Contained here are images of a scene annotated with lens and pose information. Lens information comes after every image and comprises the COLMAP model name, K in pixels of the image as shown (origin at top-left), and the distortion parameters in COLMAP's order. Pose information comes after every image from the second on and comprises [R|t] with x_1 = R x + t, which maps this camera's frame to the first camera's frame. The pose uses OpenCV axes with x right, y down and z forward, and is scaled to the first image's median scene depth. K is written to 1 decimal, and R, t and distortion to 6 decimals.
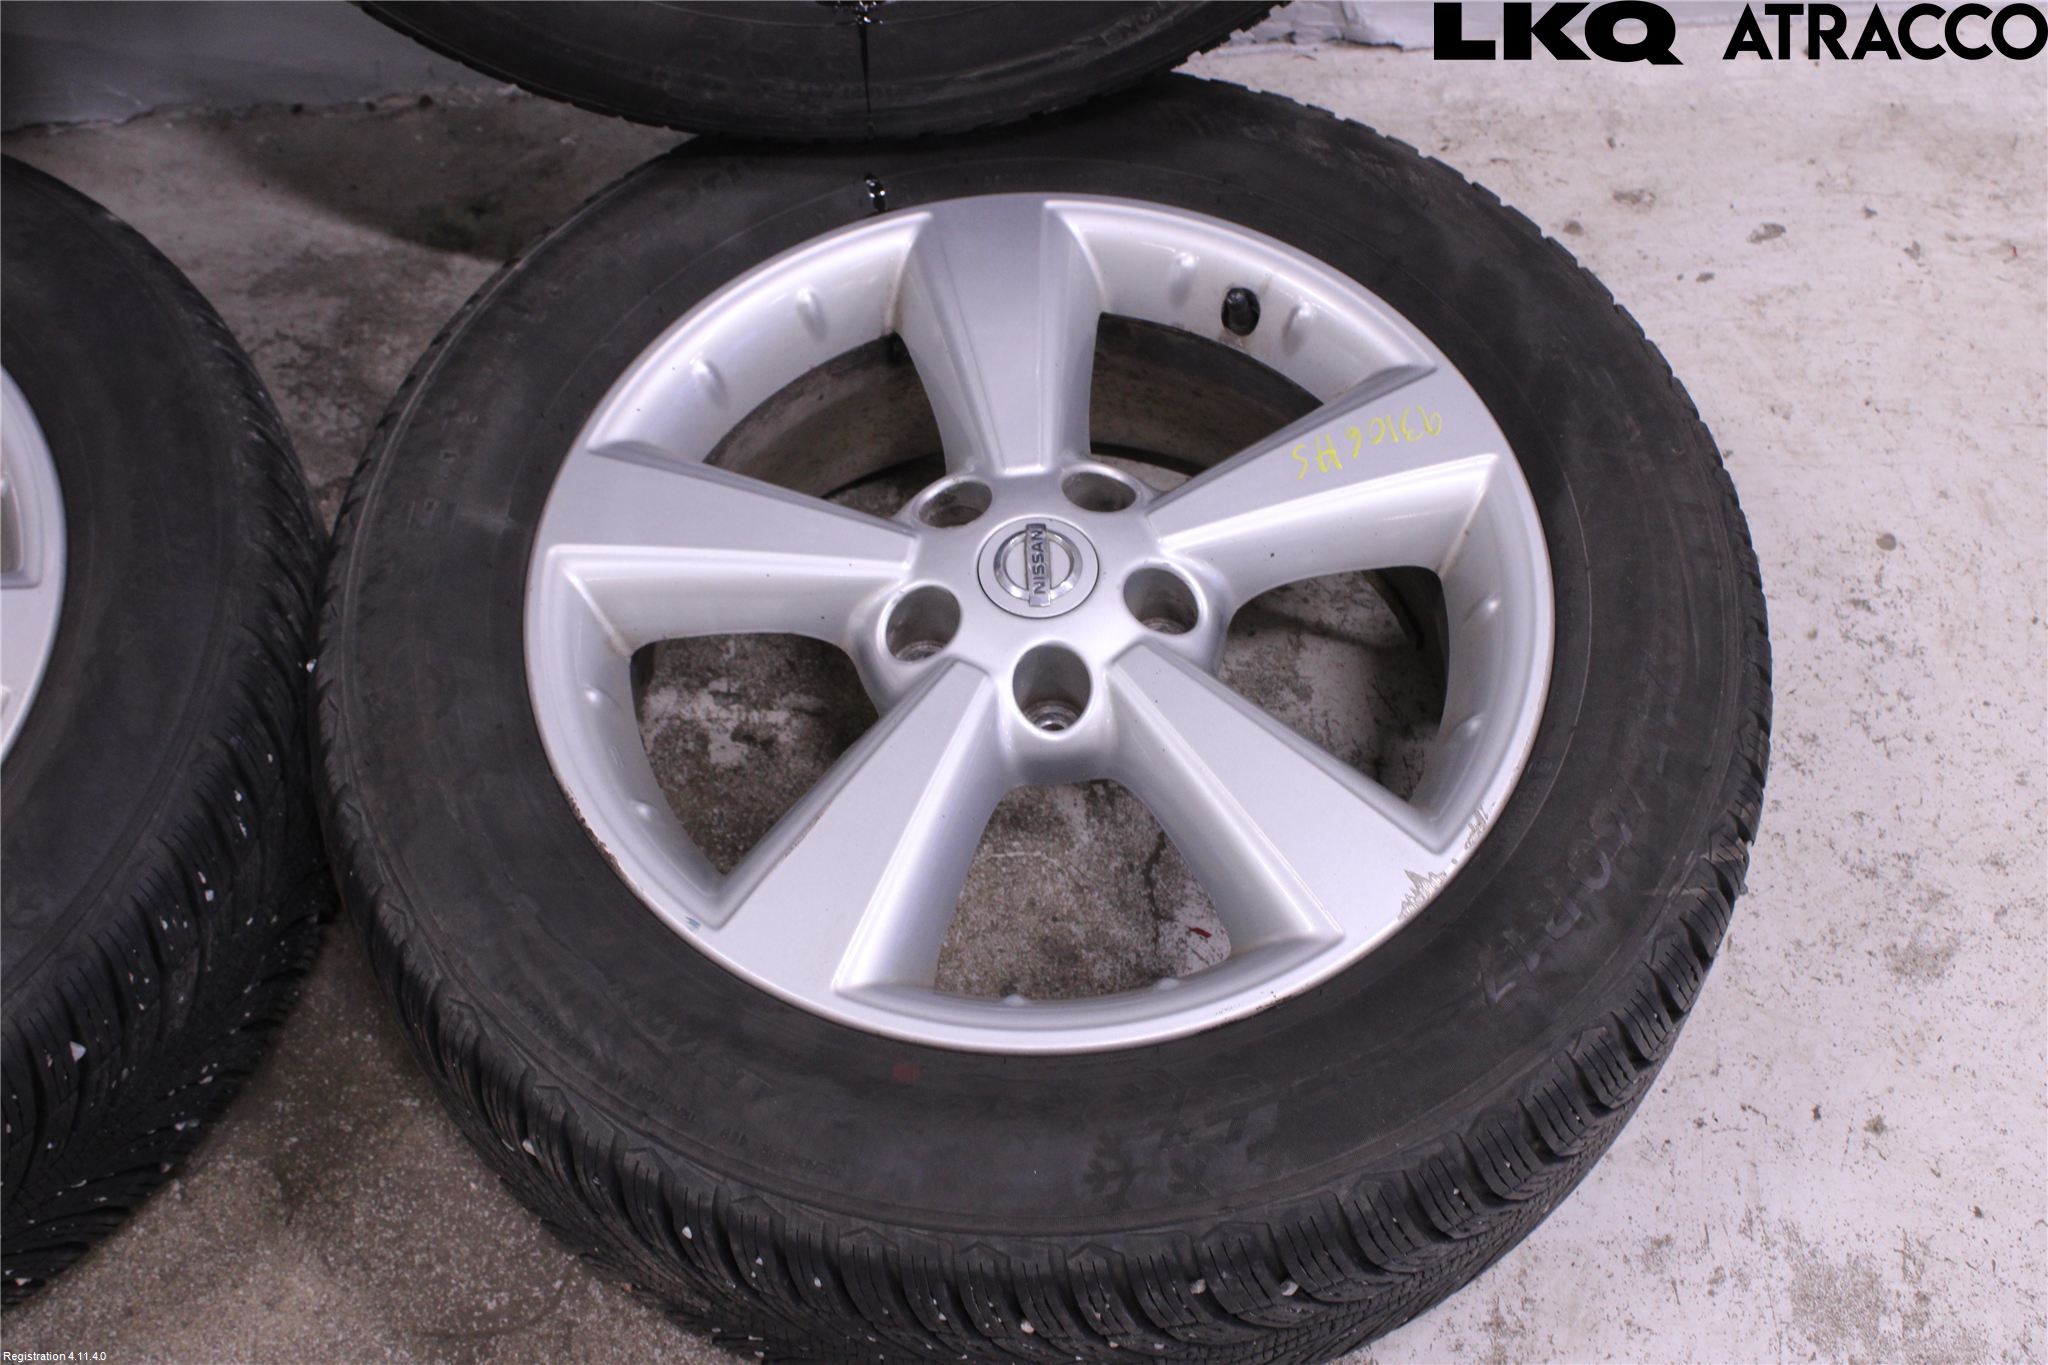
lens RADIAL K [[2786.6, 0, 1038.2], [0, 2786.6, 679.3], [0, 0, 1]] dist [-0.091079, 0.140203]
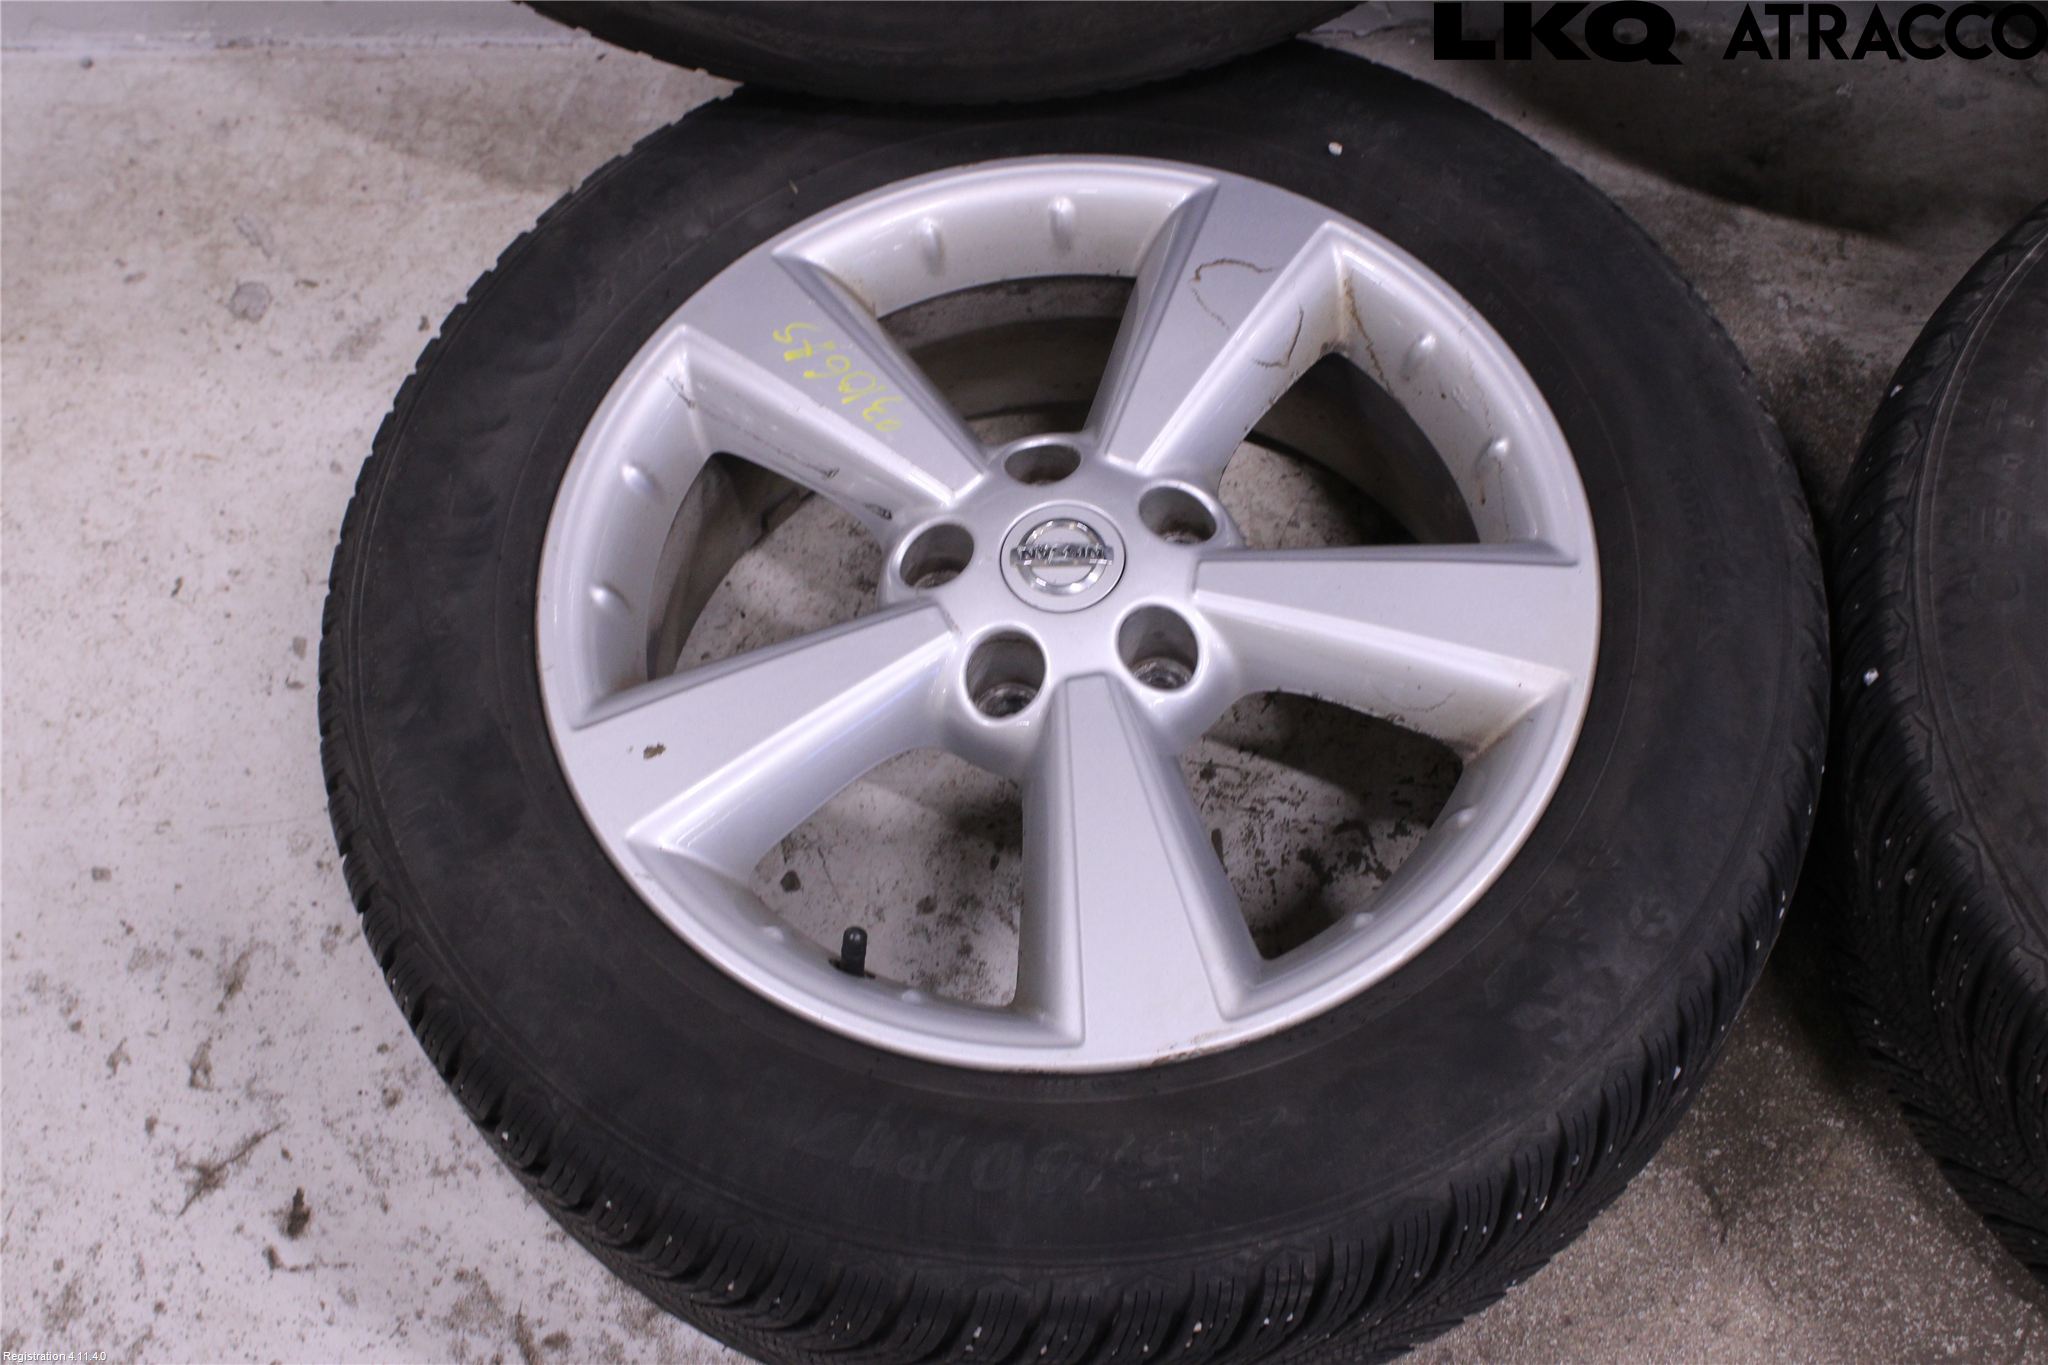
lens RADIAL K [[2786.6, 0, 1038.2], [0, 2786.6, 679.3], [0, 0, 1]] dist [-0.091079, 0.140203]
pose [[0.992459, 0.086641, -0.086714, -0.434497], [-0.081981, 0.995063, 0.055940, -0.031042], [0.091133, -0.048409, 0.994661, 0.032146]]
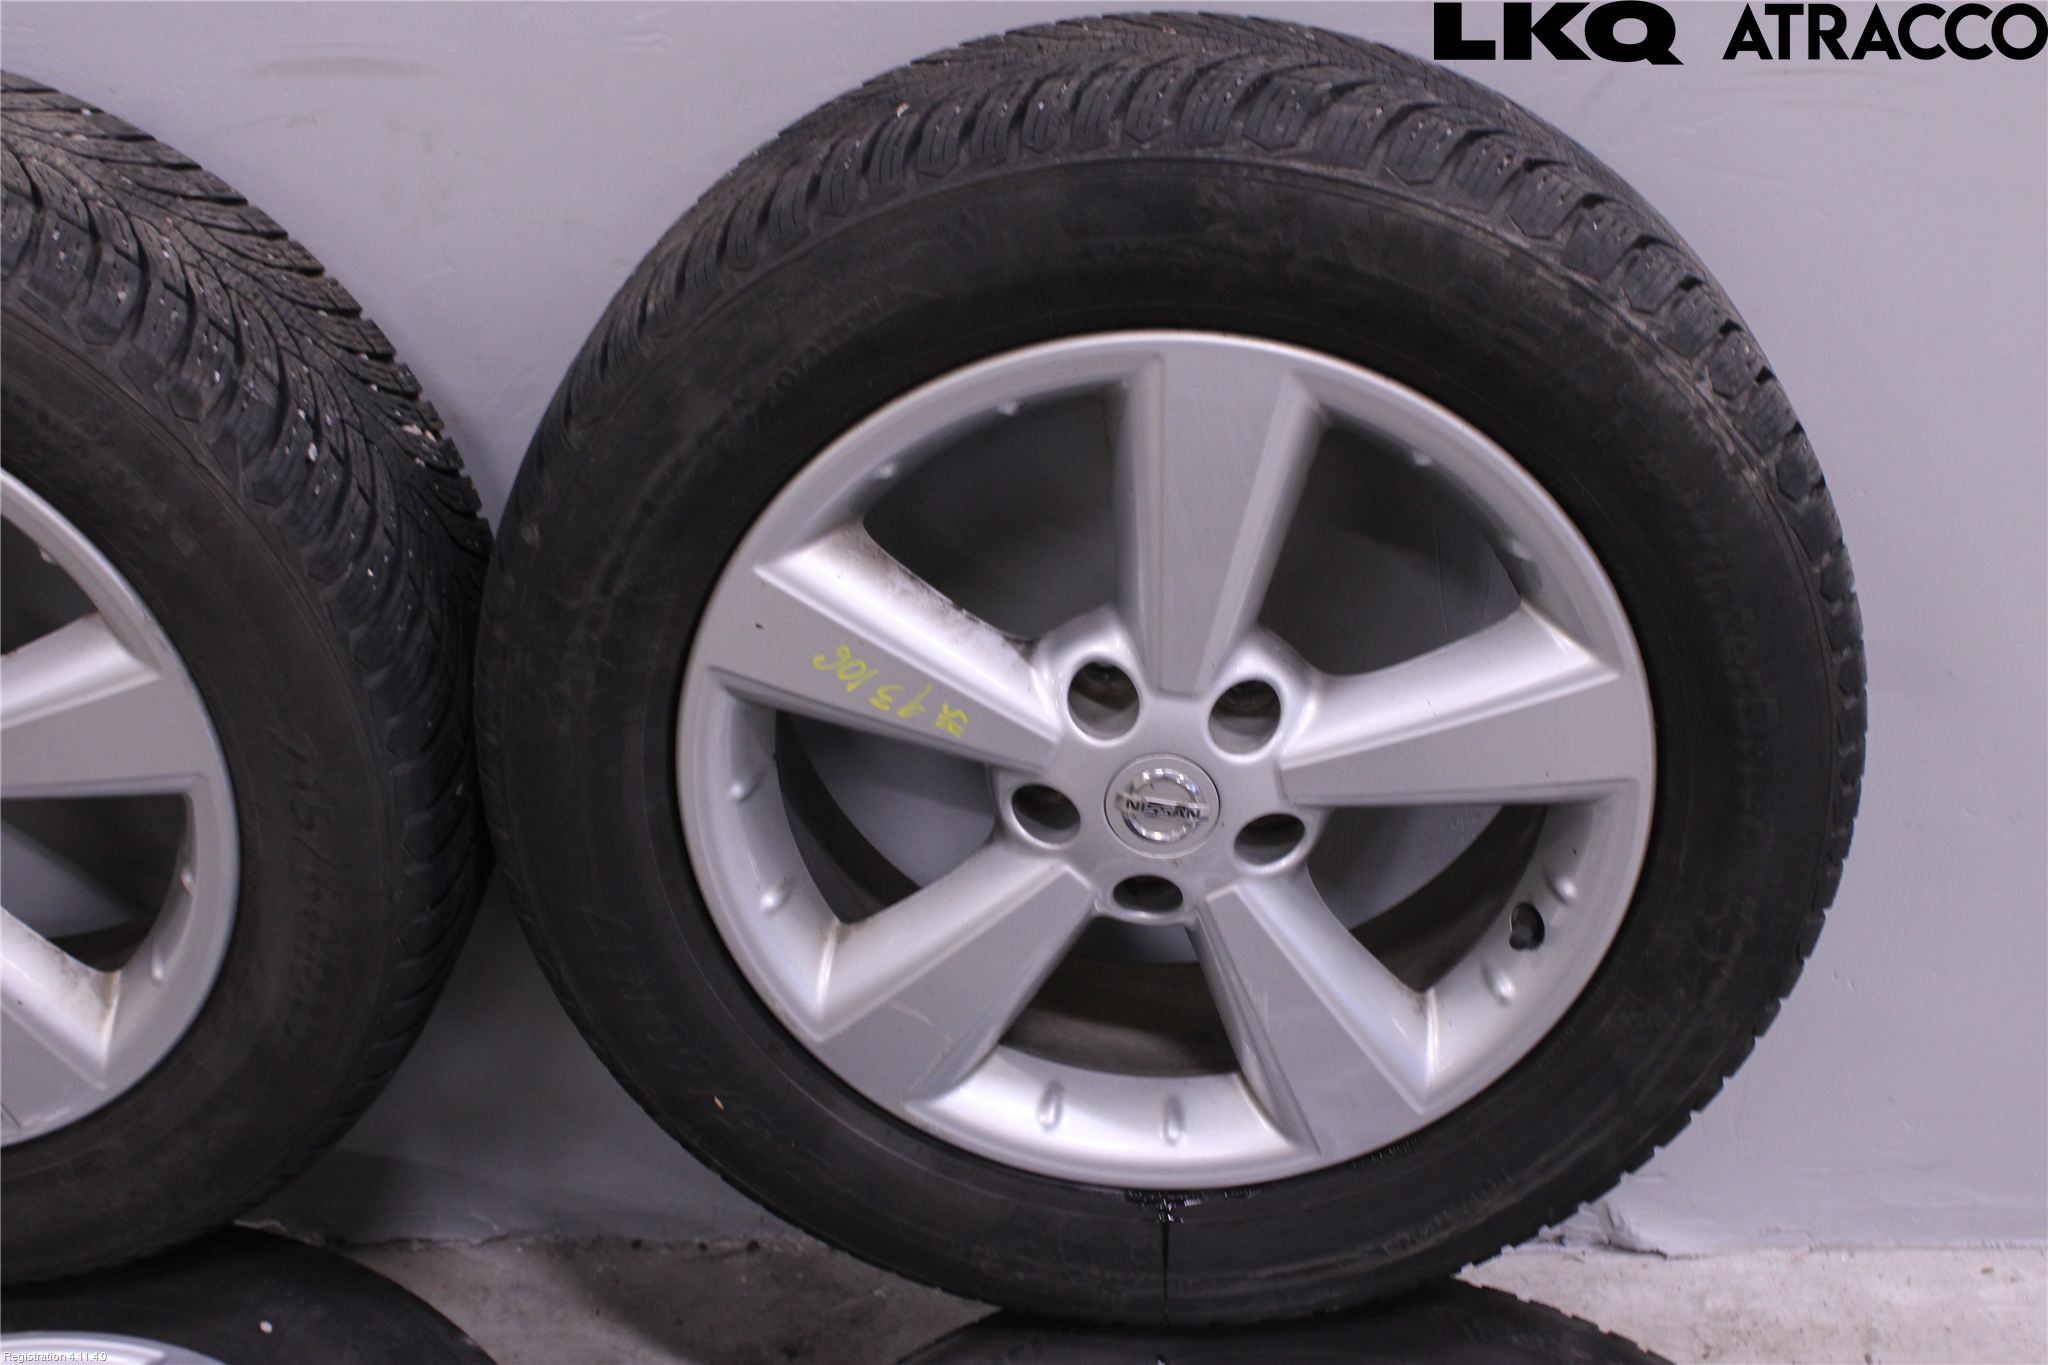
lens RADIAL K [[2786.6, 0, 1038.2], [0, 2786.6, 679.3], [0, 0, 1]] dist [-0.091079, 0.140203]
pose [[0.993235, 0.045724, -0.106742, -0.005483], [-0.083481, 0.920115, -0.382647, -0.007870], [0.080719, 0.388969, 0.917708, -0.098410]]
